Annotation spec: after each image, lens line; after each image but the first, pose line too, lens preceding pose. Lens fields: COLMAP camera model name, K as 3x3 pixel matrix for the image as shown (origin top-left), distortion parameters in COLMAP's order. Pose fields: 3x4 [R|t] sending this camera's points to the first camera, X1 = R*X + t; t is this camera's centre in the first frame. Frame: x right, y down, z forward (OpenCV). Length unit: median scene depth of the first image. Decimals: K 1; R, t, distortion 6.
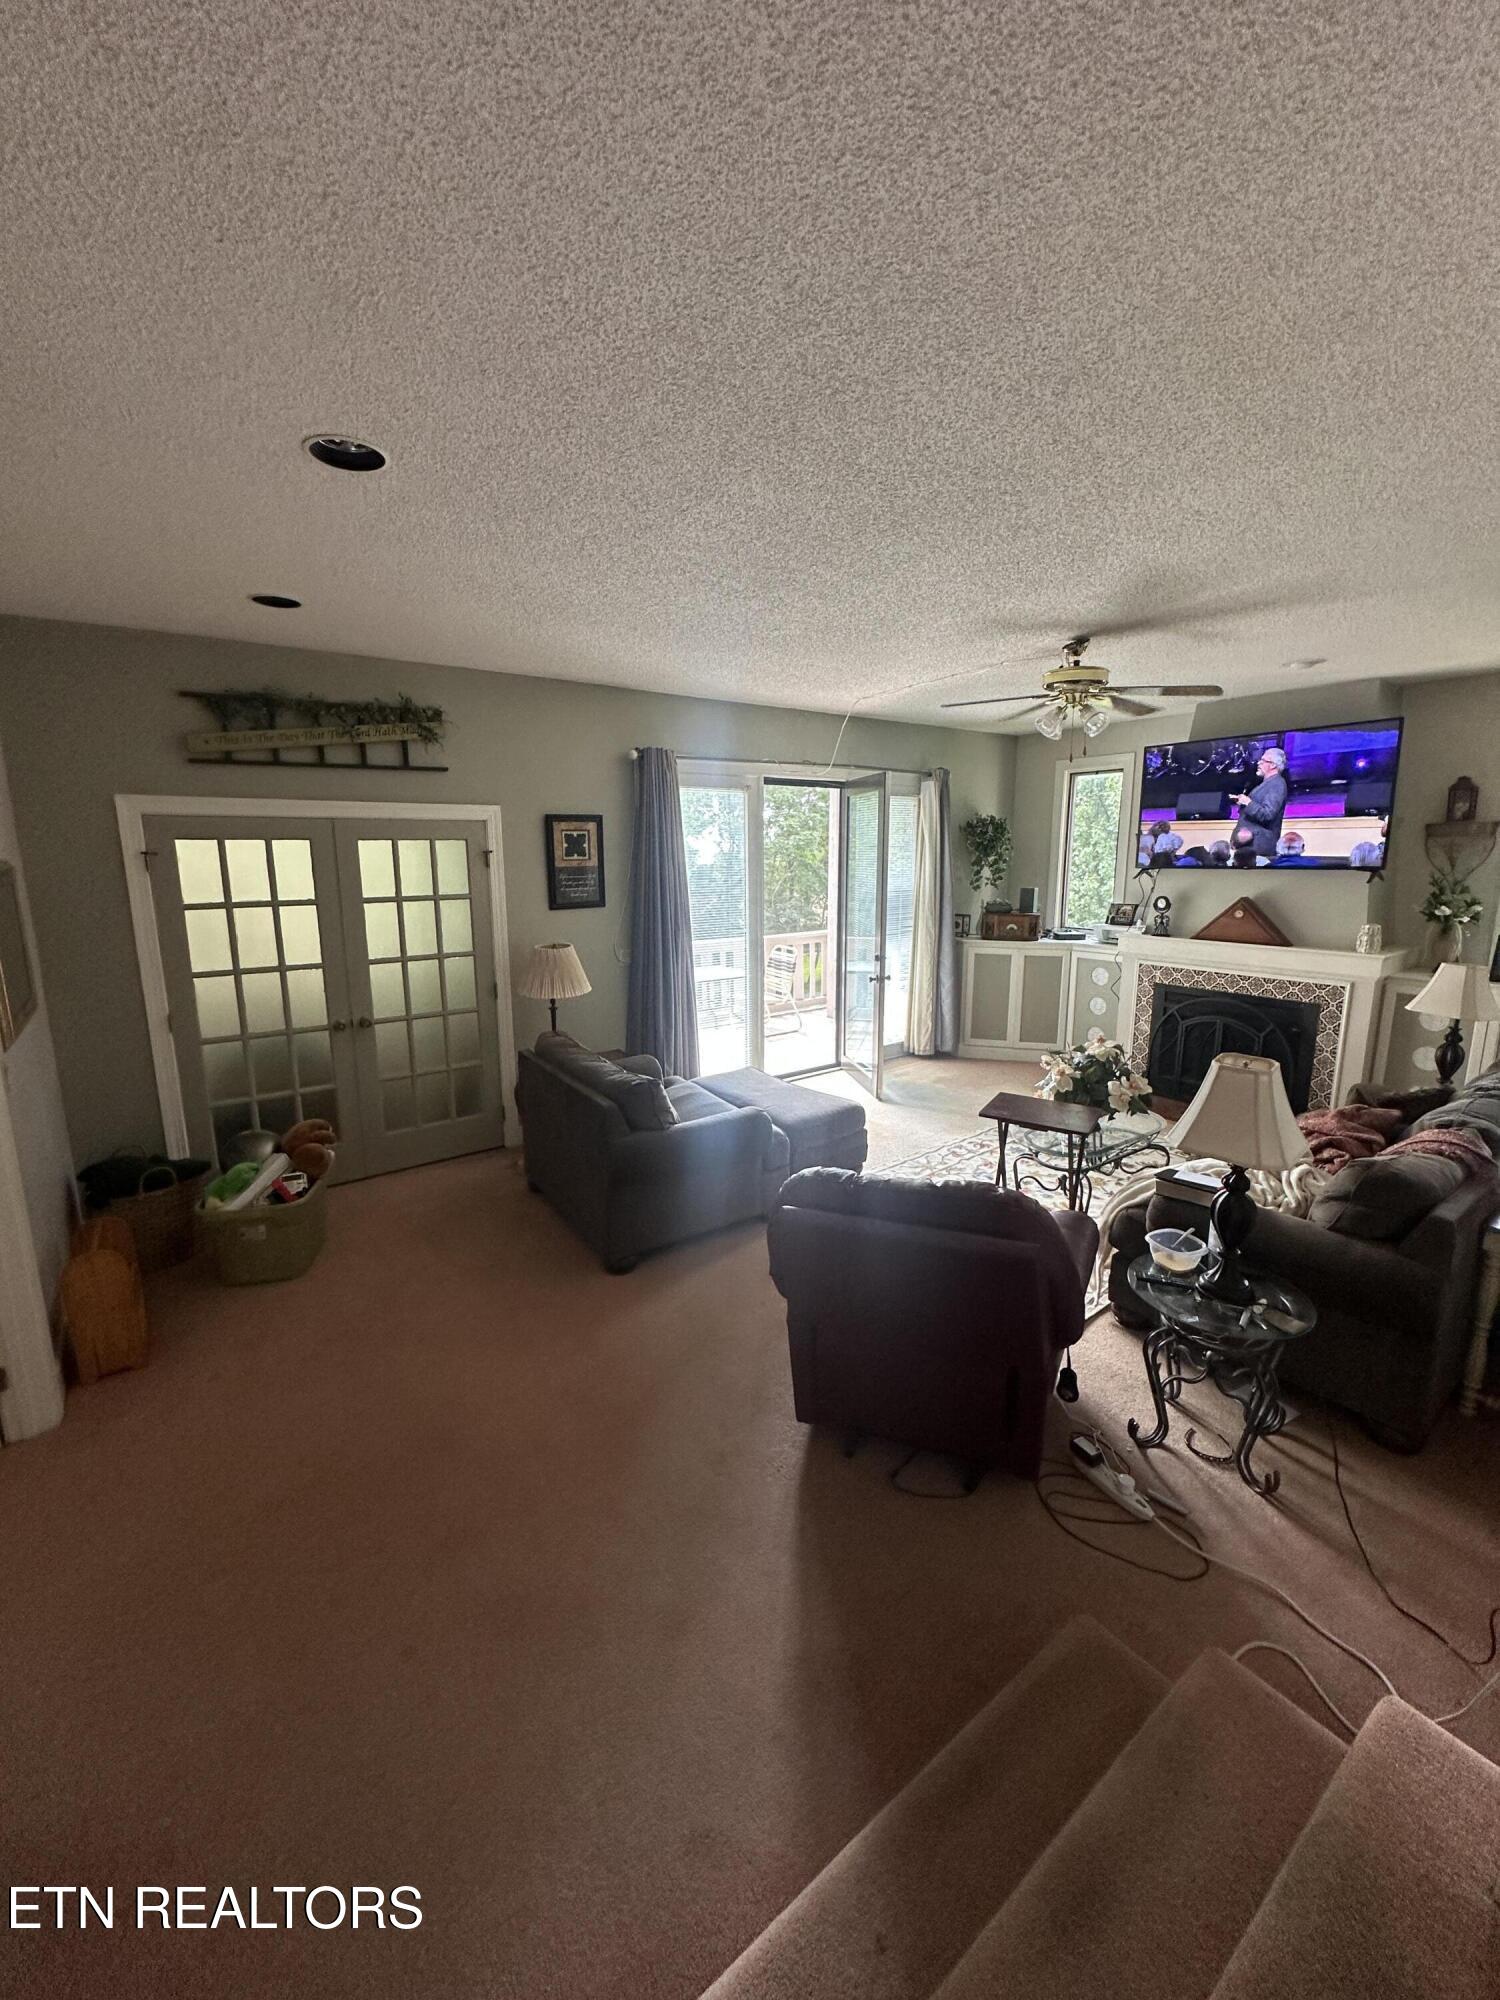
lens RADIAL K [[801.1, 0, 750.6], [0, 801.1, 1001.1], [0, 0, 1]] dist [0.001552, 0.000006]
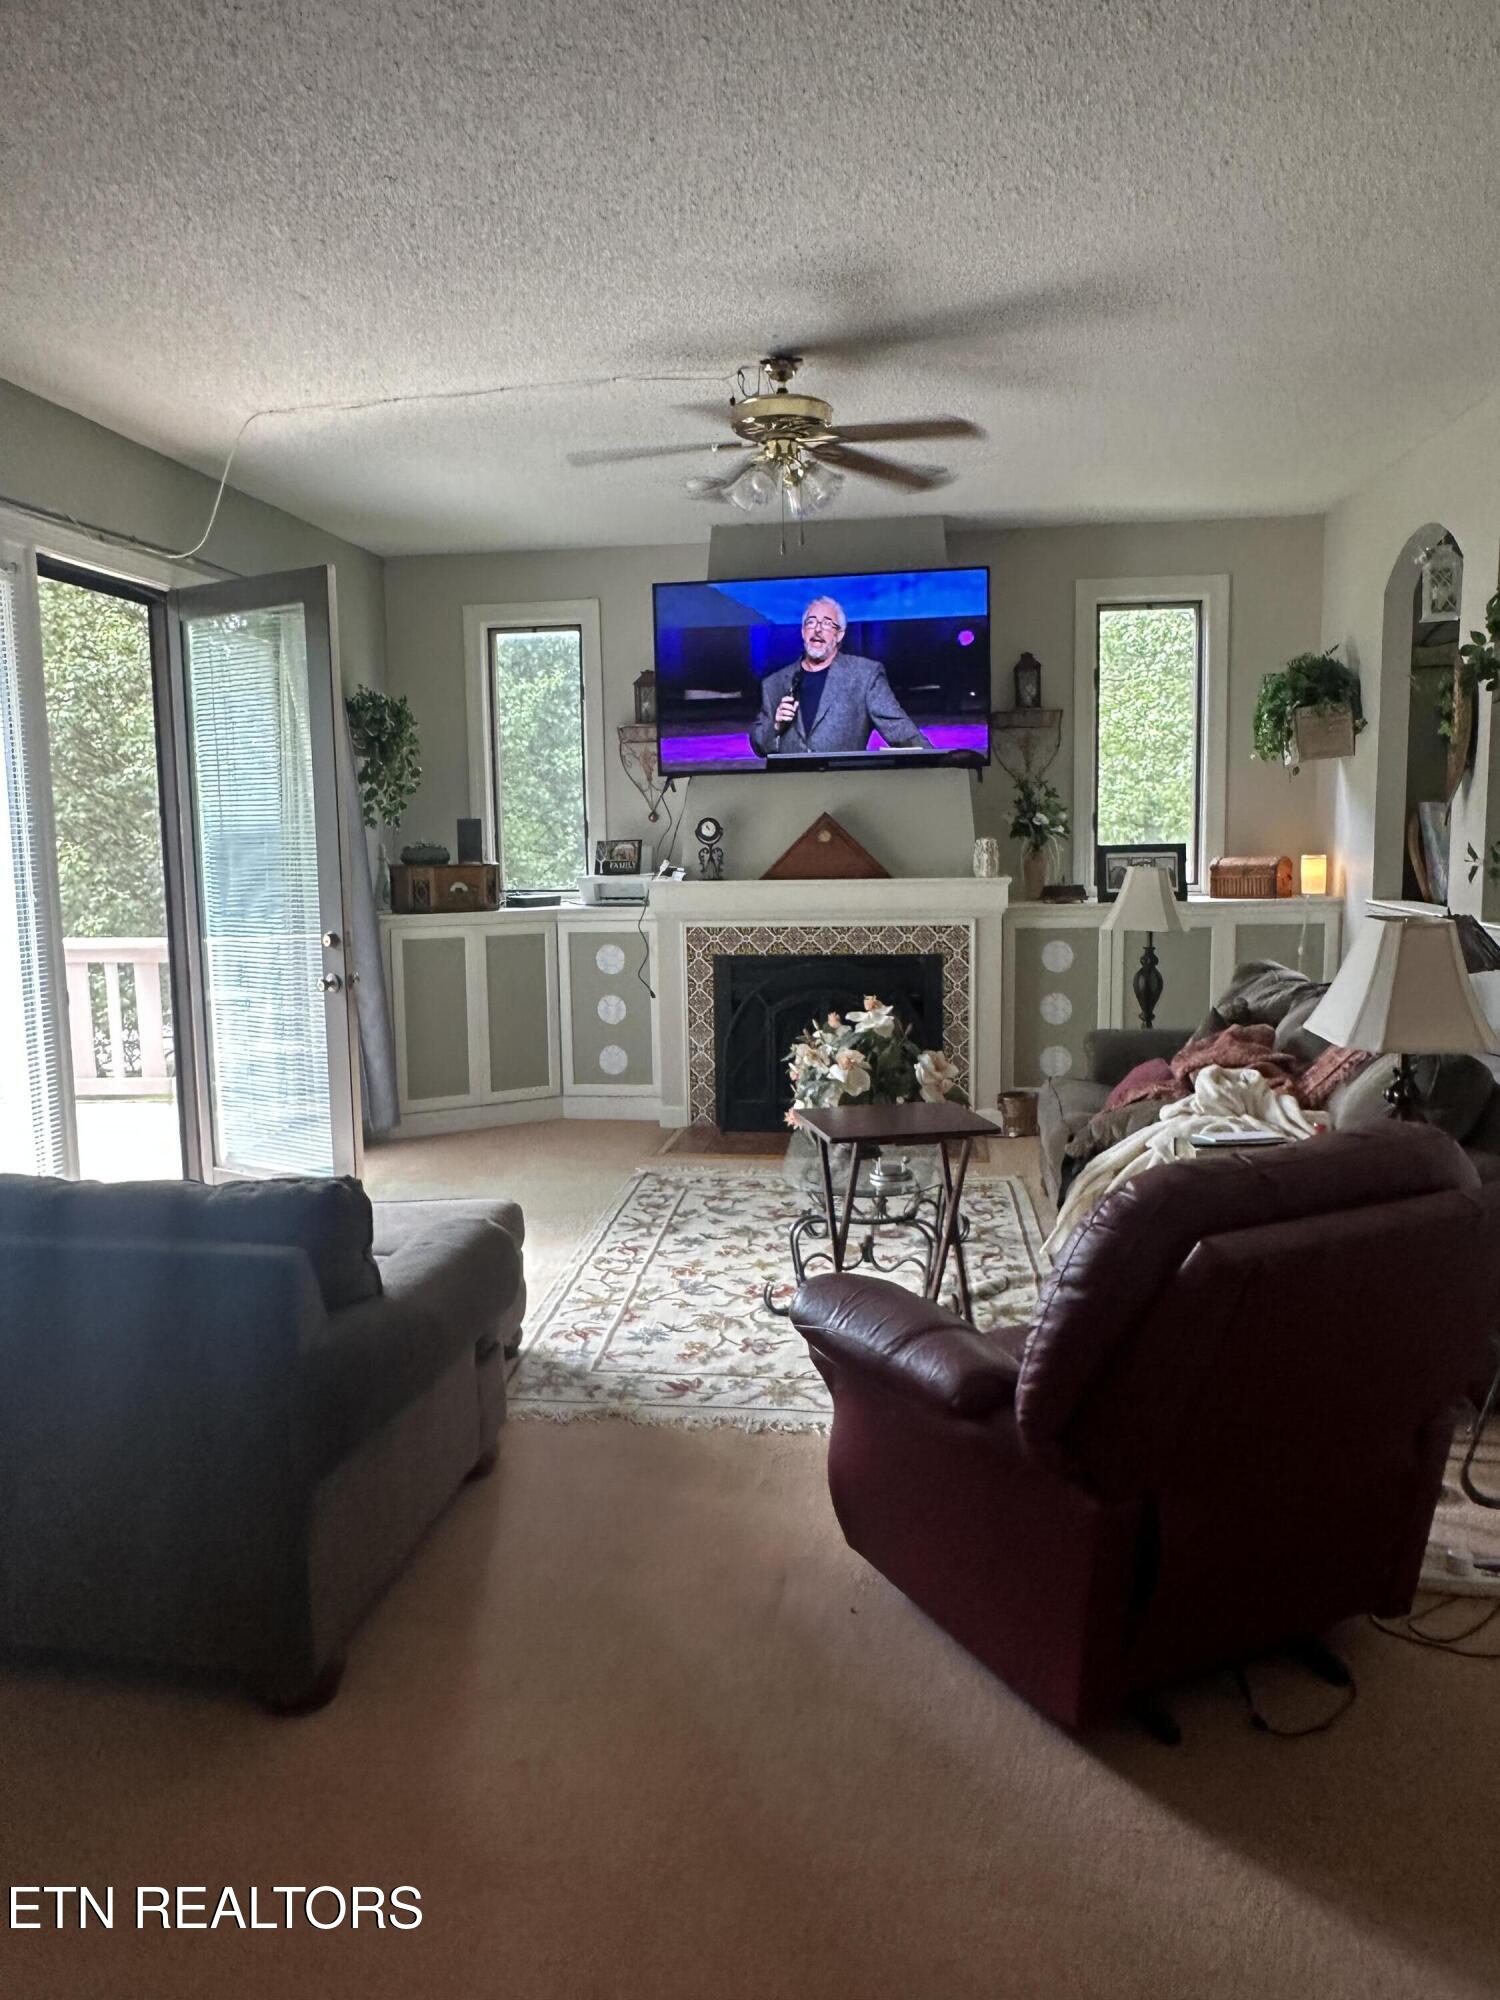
lens RADIAL K [[1408.9, 0, 748.1], [0, 1408.9, 994.7], [0, 0, 1]] dist [-0.012853, -0.000661]
pose [[0.696058, -0.092932, 0.711946, -0.282524], [0.147731, 0.988908, -0.015350, 0.030667], [-0.702623, 0.115861, 0.702066, 0.219835]]
